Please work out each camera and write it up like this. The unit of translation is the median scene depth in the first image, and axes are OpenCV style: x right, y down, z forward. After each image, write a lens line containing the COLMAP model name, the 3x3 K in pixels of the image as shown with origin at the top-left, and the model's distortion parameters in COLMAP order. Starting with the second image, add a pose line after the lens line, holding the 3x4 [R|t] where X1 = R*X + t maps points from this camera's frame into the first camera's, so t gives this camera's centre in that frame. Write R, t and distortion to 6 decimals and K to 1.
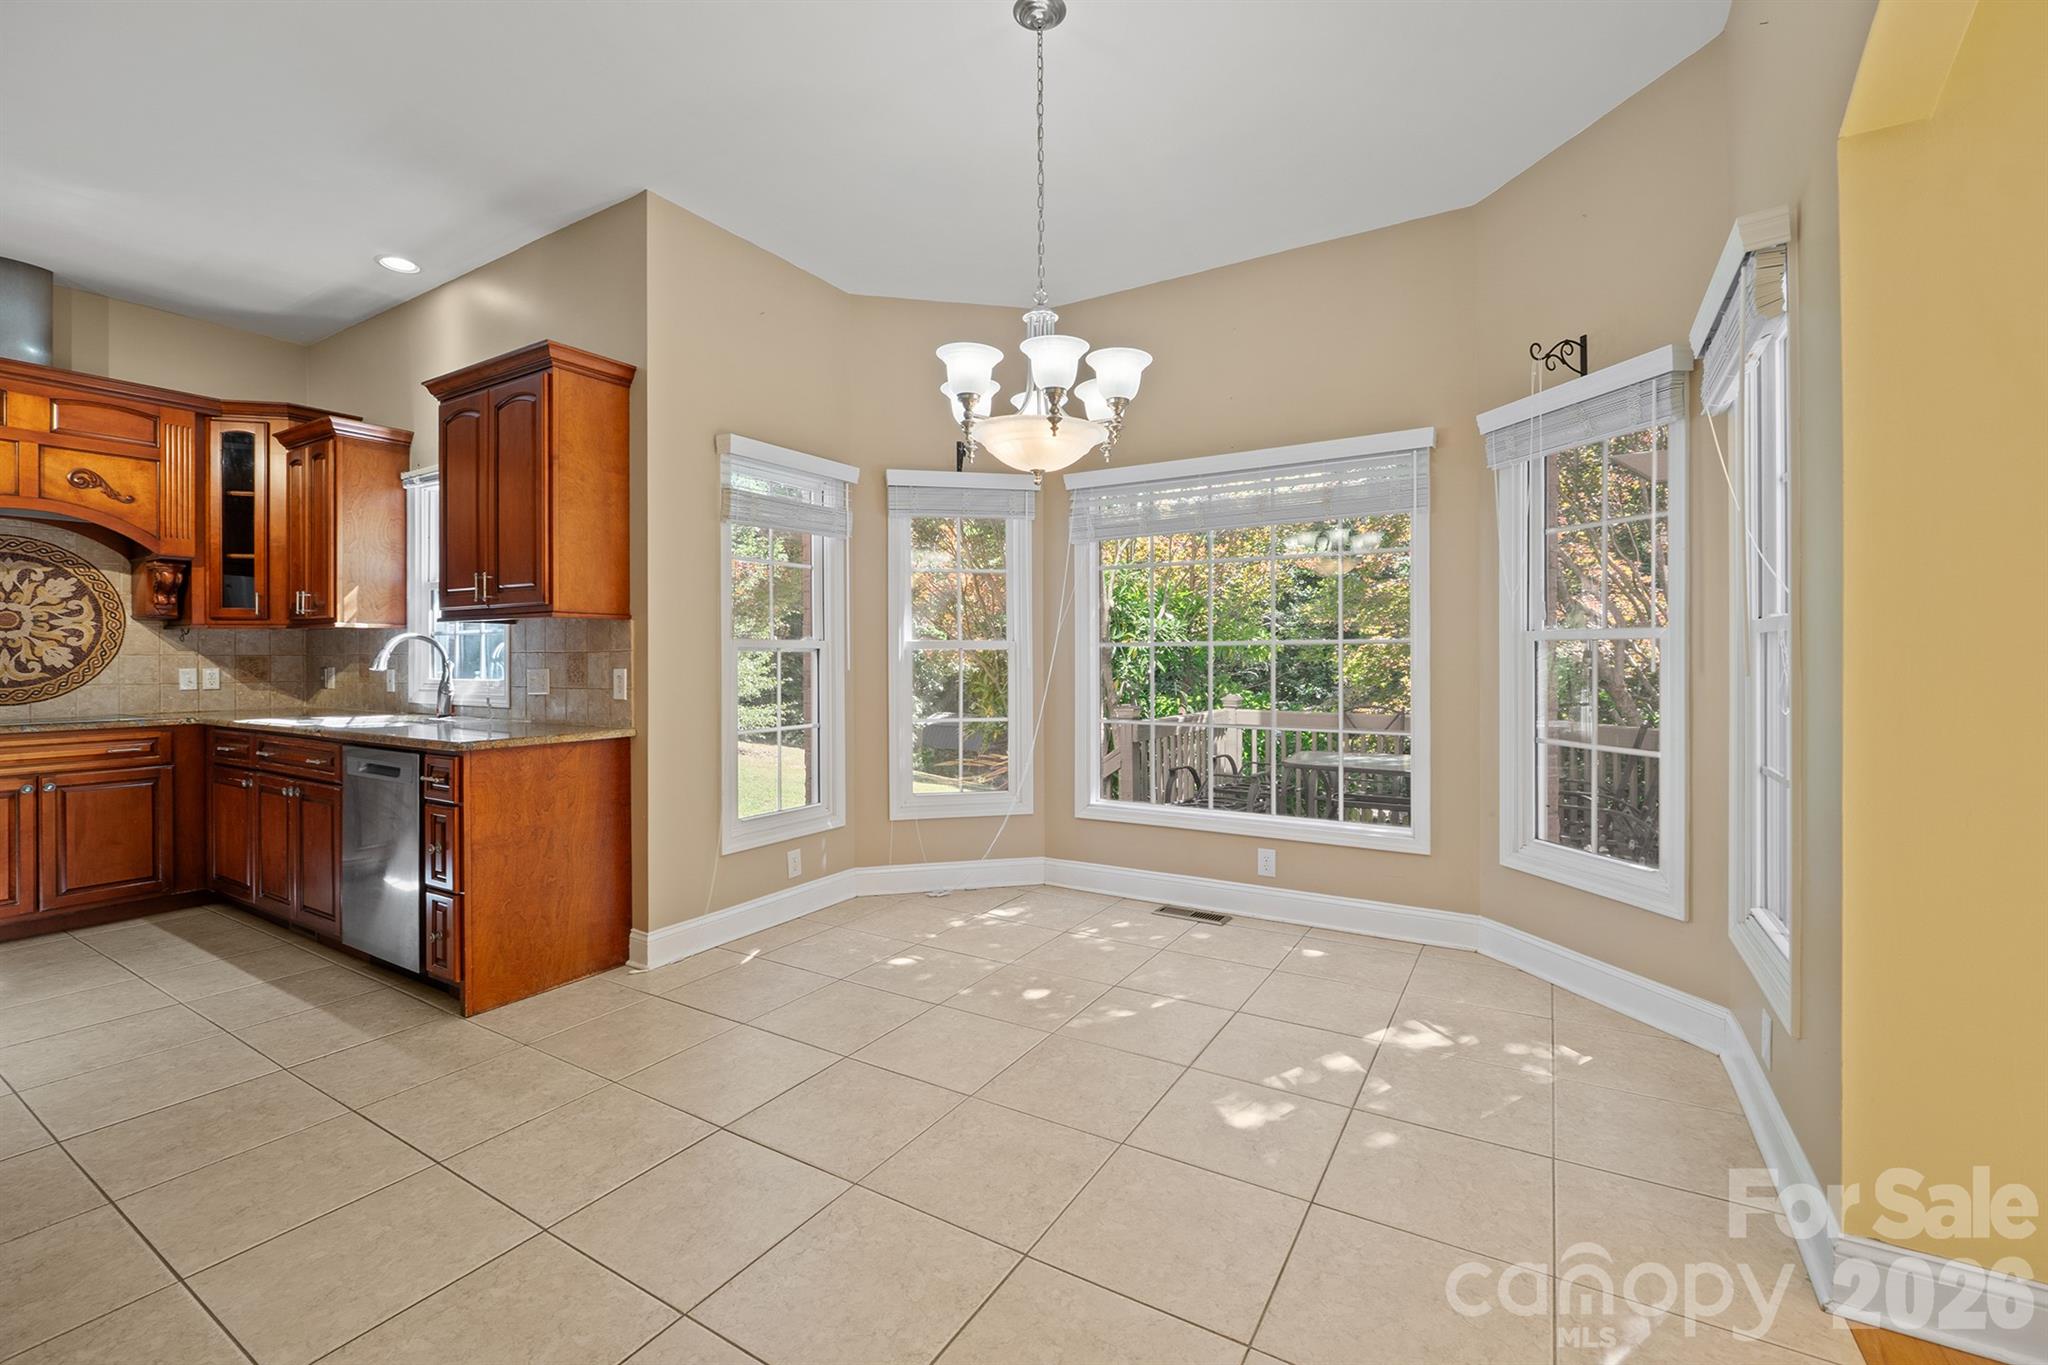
lens RADIAL K [[865.2, 0, 1020.3], [0, 865.2, 658.4], [0, 0, 1]] dist [-0.002541, -0.000661]
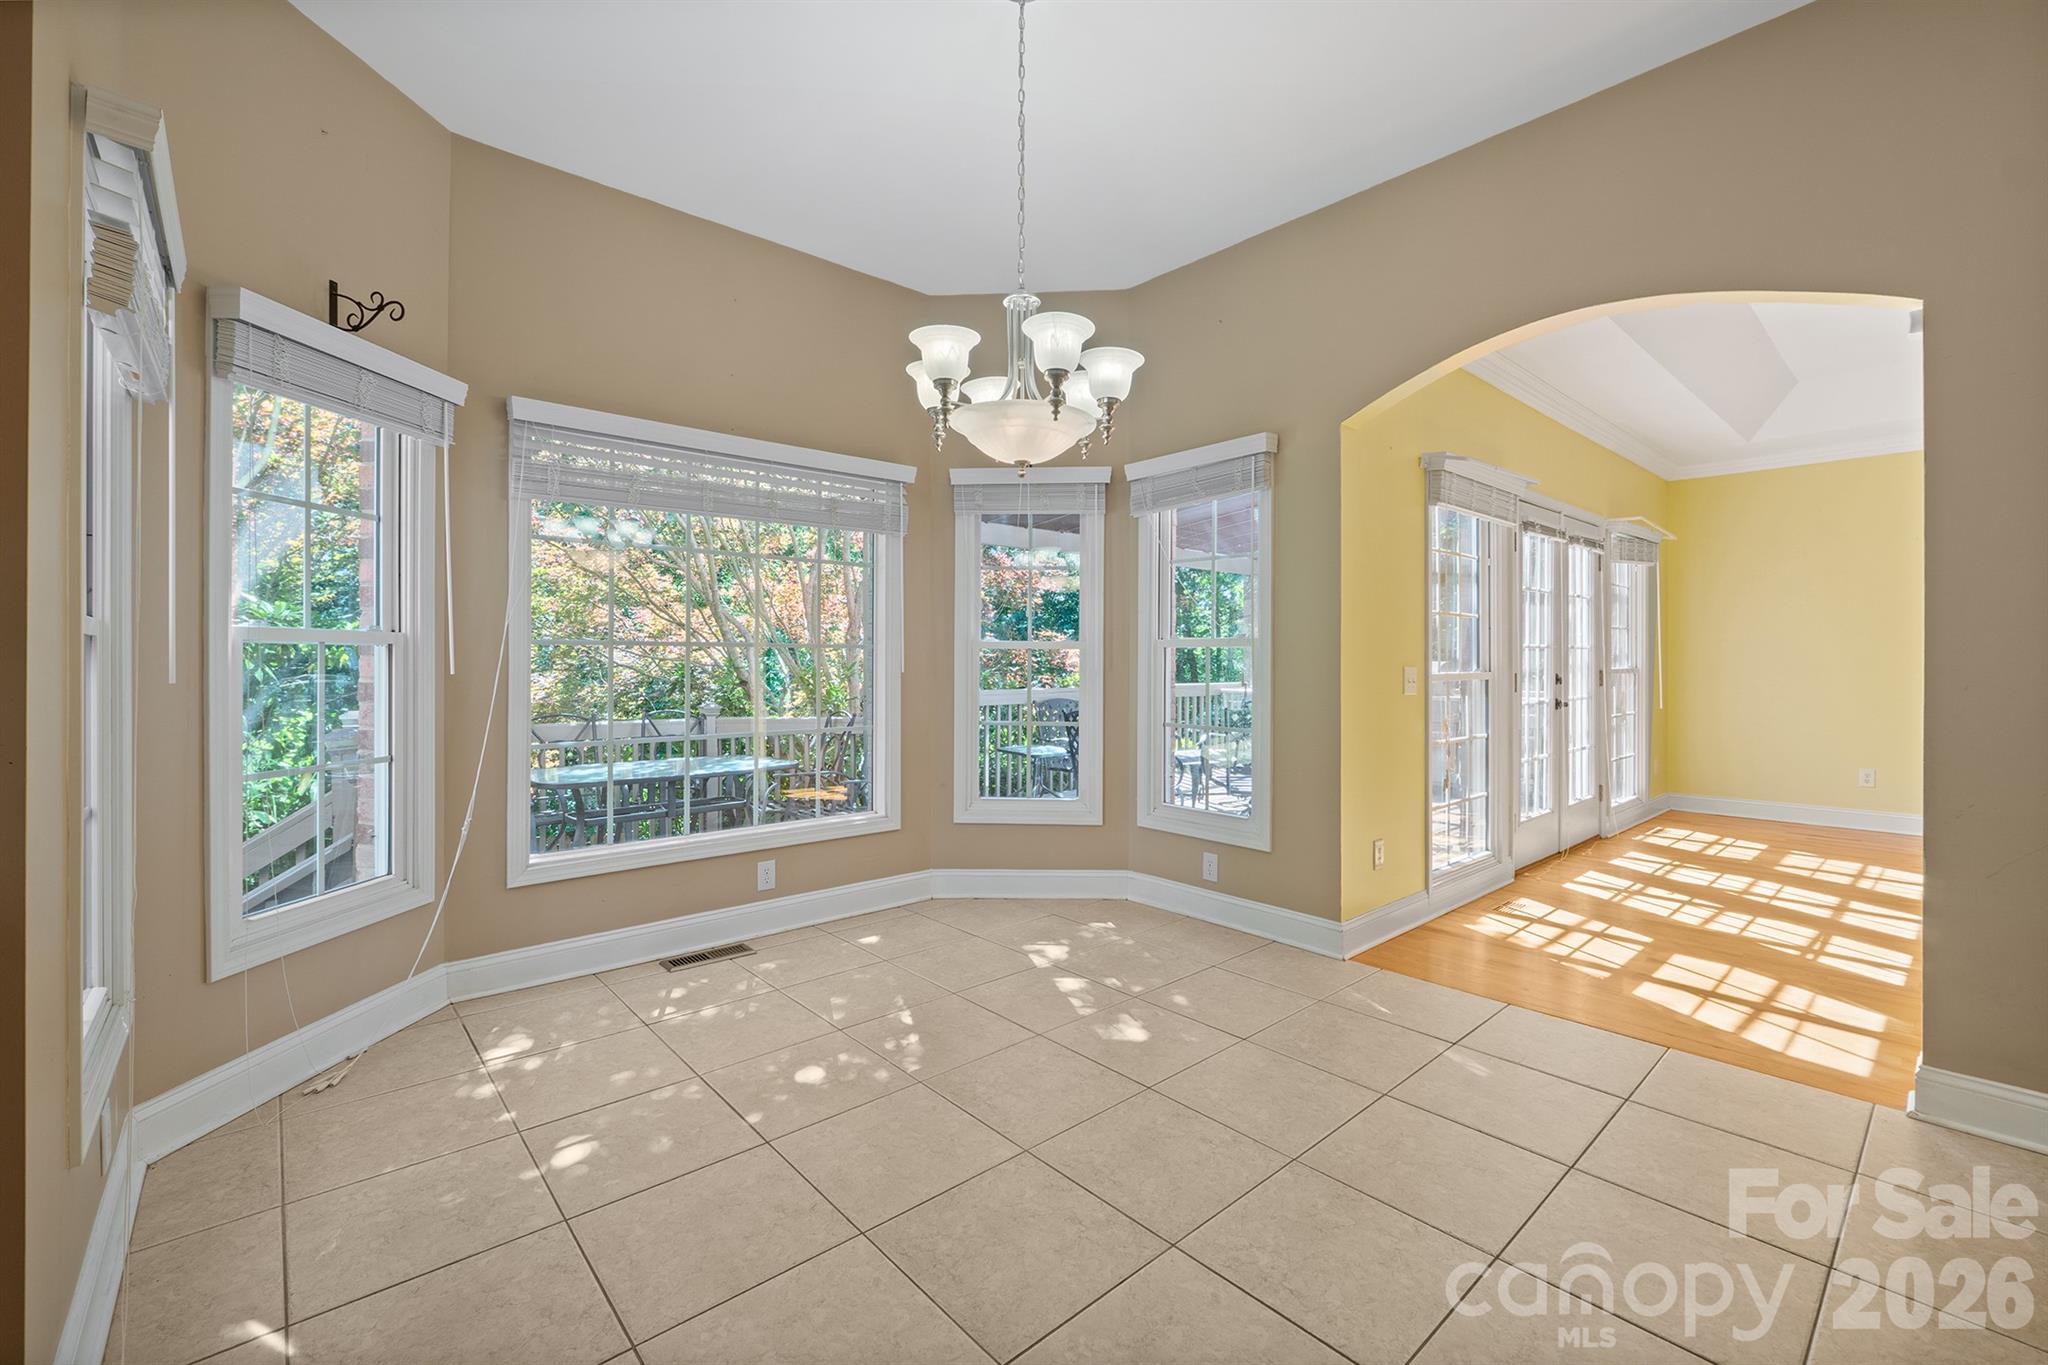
lens RADIAL K [[867.0, 0, 1043.4], [0, 867.0, 655.3], [0, 0, 1]] dist [-0.012161, 0.000610]
pose [[0.280225, 0.008347, 0.959898, -0.525500], [-0.000821, 0.999964, -0.008456, 0.001636], [-0.959934, 0.001582, 0.280222, 0.423640]]
